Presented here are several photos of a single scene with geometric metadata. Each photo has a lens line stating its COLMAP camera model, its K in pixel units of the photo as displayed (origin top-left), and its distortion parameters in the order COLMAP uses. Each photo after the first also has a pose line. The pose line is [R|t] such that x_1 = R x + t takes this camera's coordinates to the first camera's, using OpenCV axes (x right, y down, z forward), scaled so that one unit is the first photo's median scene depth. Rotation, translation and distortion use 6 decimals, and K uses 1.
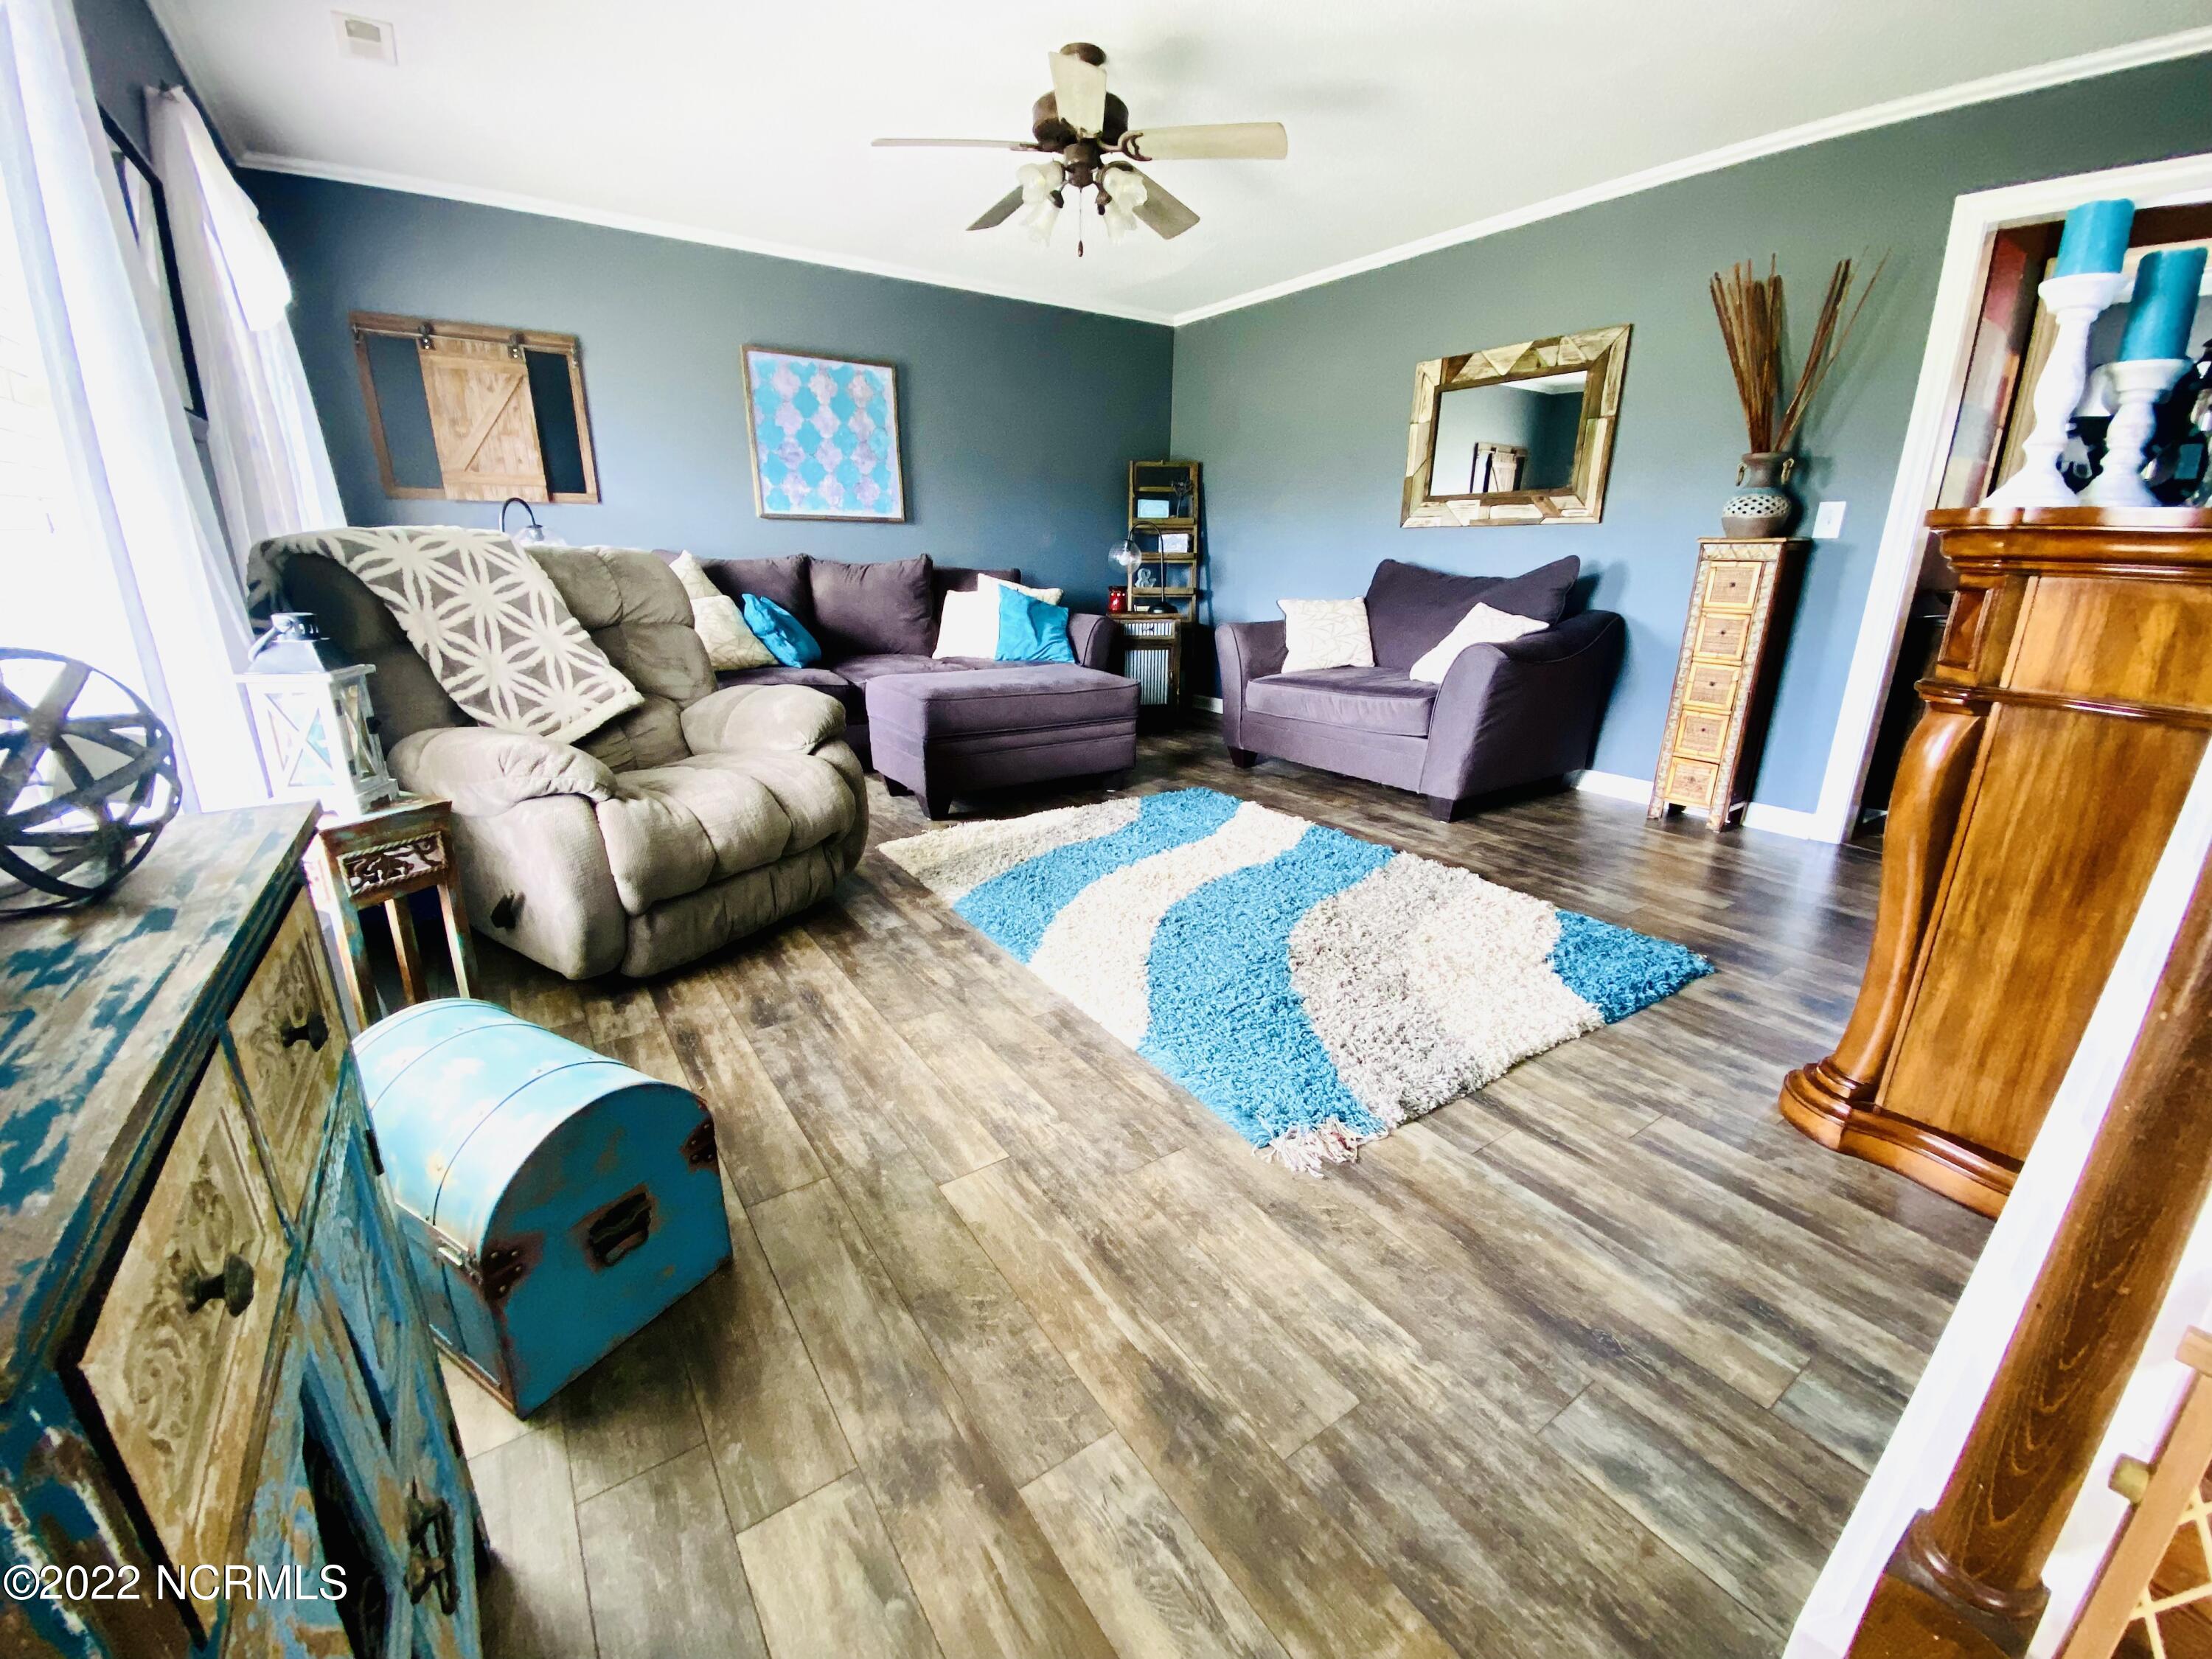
lens RADIAL K [[893.0, 0, 1098.6], [0, 893.0, 843.3], [0, 0, 1]] dist [0.034963, -0.023358]
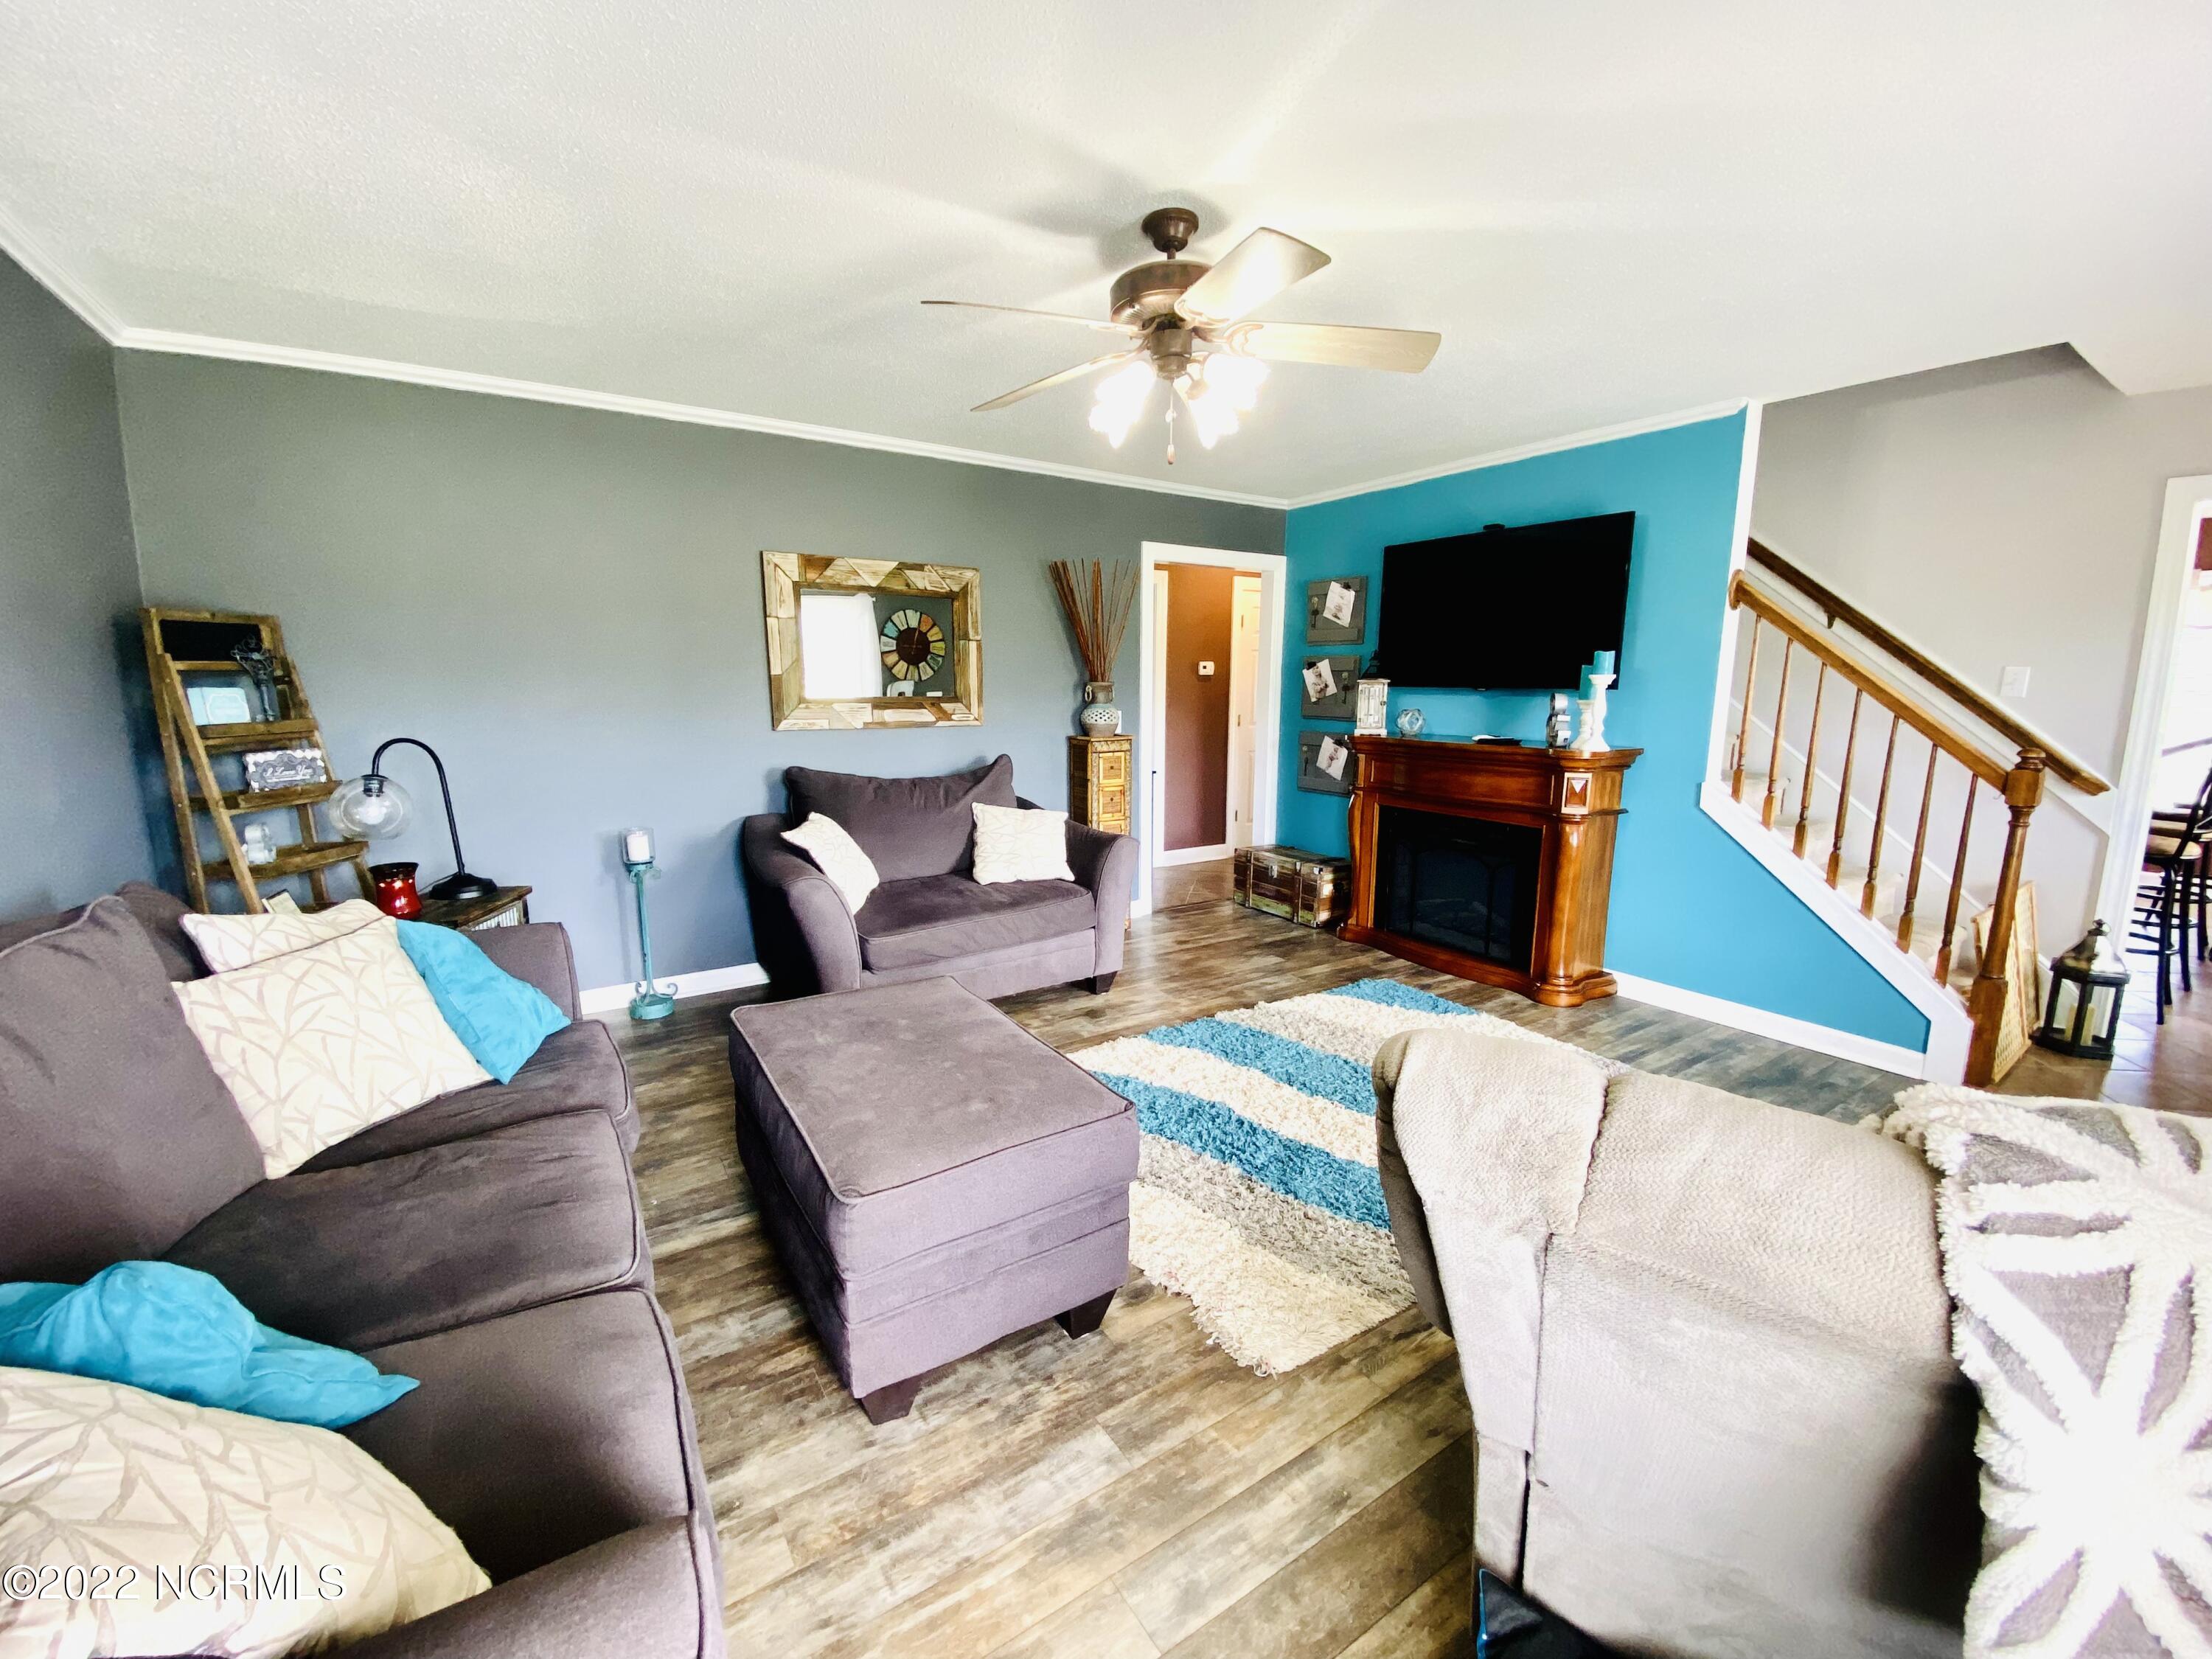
lens RADIAL K [[893.0, 0, 1098.6], [0, 893.0, 843.3], [0, 0, 1]] dist [0.034963, -0.023358]
pose [[0.029736, -0.179766, 0.983260, -0.627913], [0.314361, 0.935461, 0.161520, -0.358835], [-0.948838, 0.304296, 0.084328, 0.823995]]
